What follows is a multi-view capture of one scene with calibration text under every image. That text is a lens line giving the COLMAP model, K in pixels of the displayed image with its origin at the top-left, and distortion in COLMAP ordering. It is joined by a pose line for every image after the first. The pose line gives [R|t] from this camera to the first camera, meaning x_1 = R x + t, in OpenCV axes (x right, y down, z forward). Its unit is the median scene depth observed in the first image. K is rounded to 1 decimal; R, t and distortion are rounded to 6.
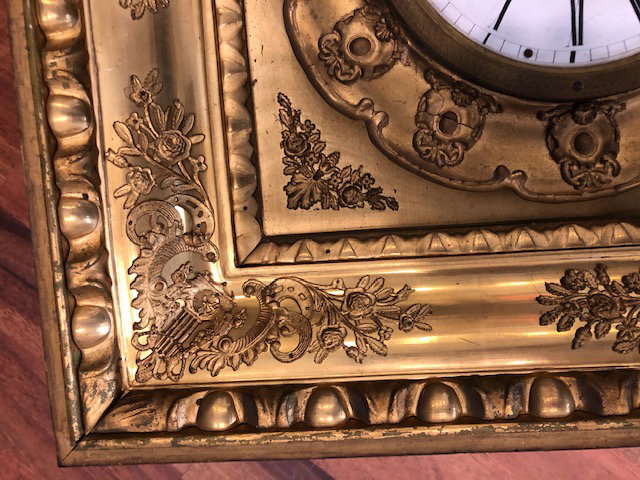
lens RADIAL K [[518.3, 0, 322.1], [0, 518.3, 240.2], [0, 0, 1]] dist [0.036573, -0.049630]
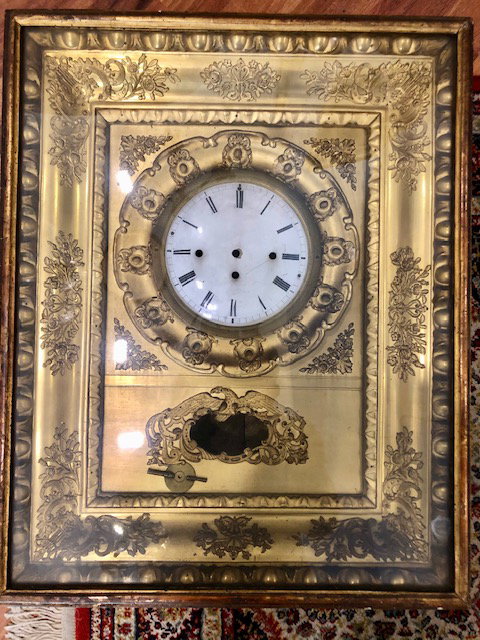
lens RADIAL K [[518.3, 0, 240.4], [0, 518.3, 318.0], [0, 0, 1]] dist [0.036573, -0.049630]
pose [[-0.080302, 0.996479, 0.024126, 0.692607], [-0.992355, -0.077647, -0.095928, -0.462566], [-0.093717, -0.031645, 0.995096, -1.456921]]
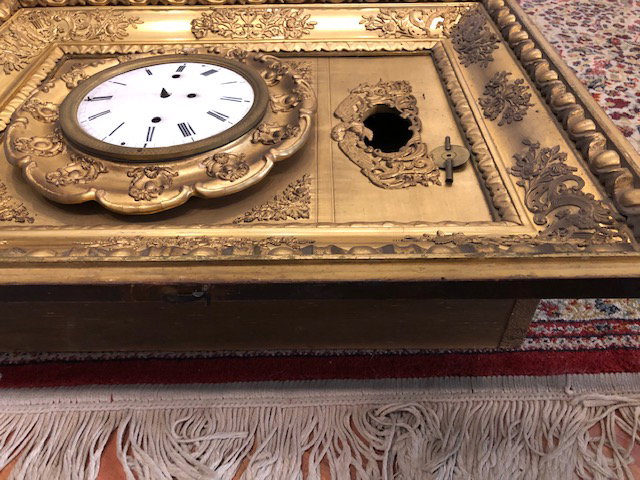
lens RADIAL K [[518.3, 0, 321.0], [0, 518.3, 240.0], [0, 0, 1]] dist [0.036573, -0.049630]
pose [[0.998089, 0.056480, -0.025079, 1.133805], [-0.054978, 0.626221, -0.777705, 1.221419], [-0.028219, 0.777597, 0.628129, 0.085561]]
